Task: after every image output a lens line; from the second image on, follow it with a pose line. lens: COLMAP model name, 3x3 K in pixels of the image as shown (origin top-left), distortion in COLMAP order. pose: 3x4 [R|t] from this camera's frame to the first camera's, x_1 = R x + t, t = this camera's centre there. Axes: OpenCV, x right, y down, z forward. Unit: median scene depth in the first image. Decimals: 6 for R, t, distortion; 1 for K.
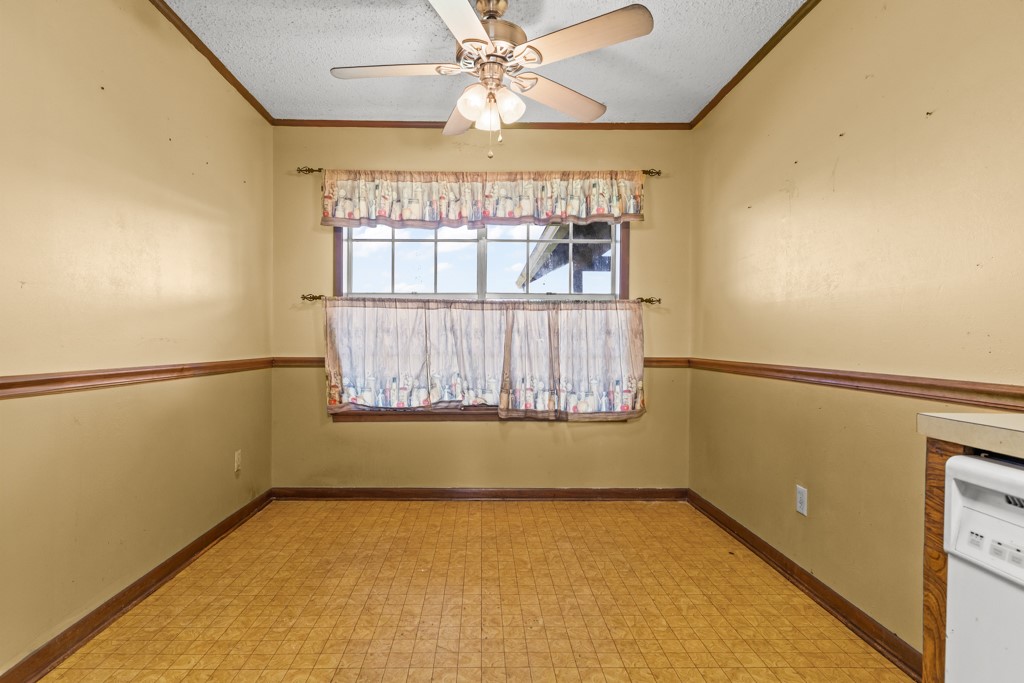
lens RADIAL K [[490.6, 0, 480.5], [0, 490.6, 342.2], [0, 0, 1]] dist [-0.000168, 0.001760]
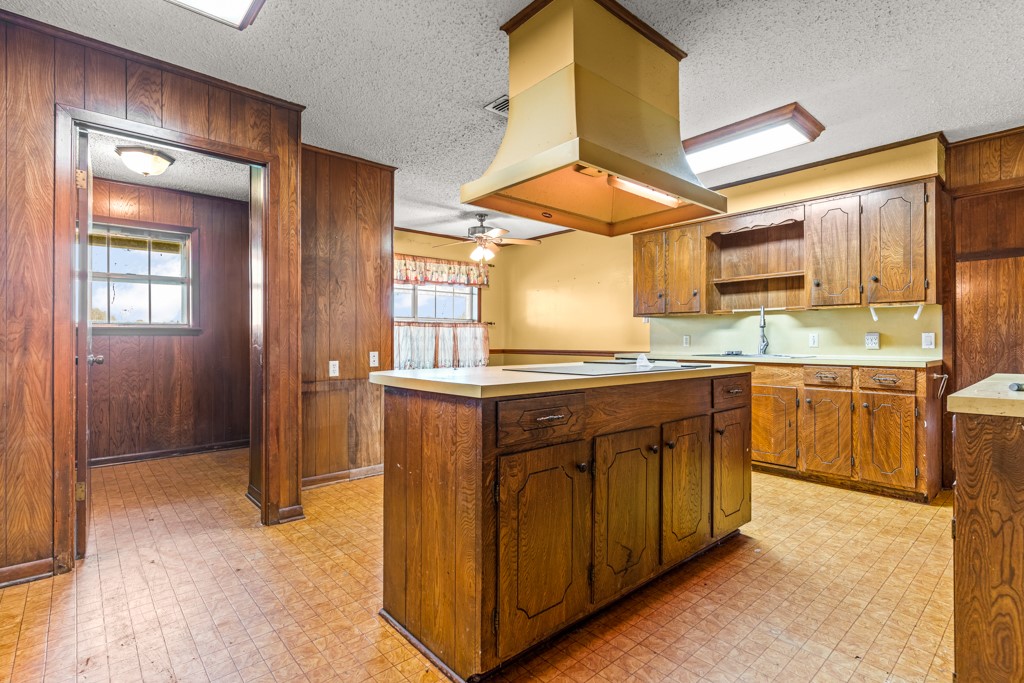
lens RADIAL K [[490.6, 0, 523.0], [0, 490.6, 341.0], [0, 0, 1]] dist [-0.000168, 0.001760]
pose [[0.737442, -0.008738, 0.675354, -1.043425], [0.011158, 0.999937, 0.000753, -0.005818], [-0.675318, 0.006980, 0.737493, -0.728093]]
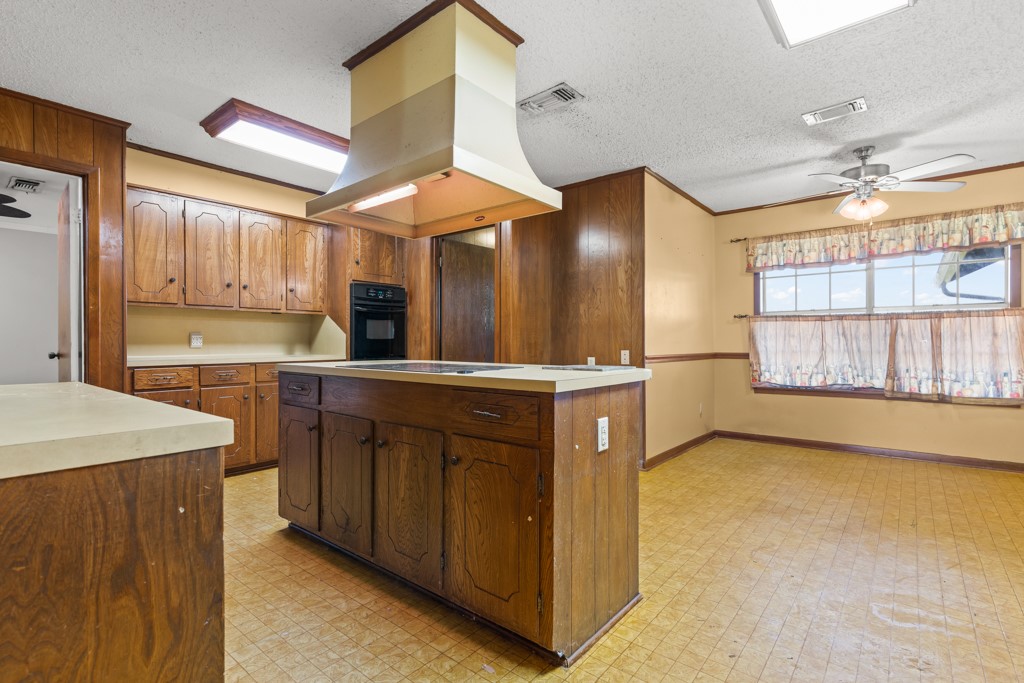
lens RADIAL K [[490.6, 0, 502.1], [0, 490.6, 341.8], [0, 0, 1]] dist [-0.000168, 0.001760]
pose [[0.766441, -0.008758, -0.642255, 0.101646], [0.003630, 0.999950, -0.009304, 0.006043], [0.642304, 0.004800, 0.766435, -0.776062]]
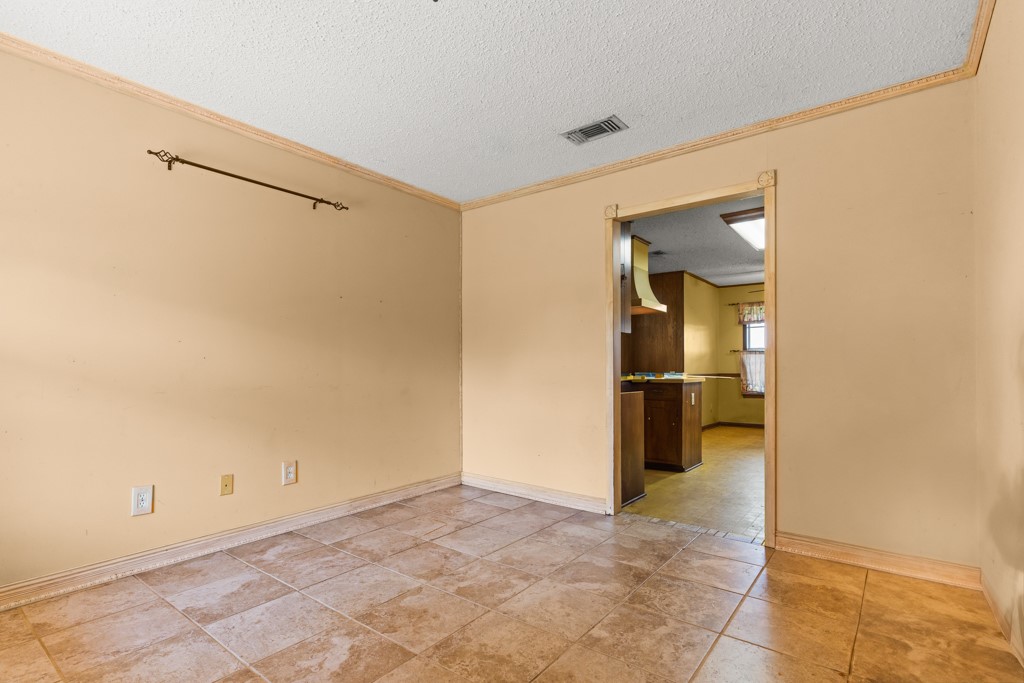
lens RADIAL K [[490.6, 0, 514.2], [0, 490.6, 370.1], [0, 0, 1]] dist [-0.000168, 0.001760]
pose [[0.792096, -0.007406, -0.610351, 0.340704], [0.006854, 0.999971, -0.003239, 0.013409], [0.610358, -0.001618, 0.792124, -1.871752]]
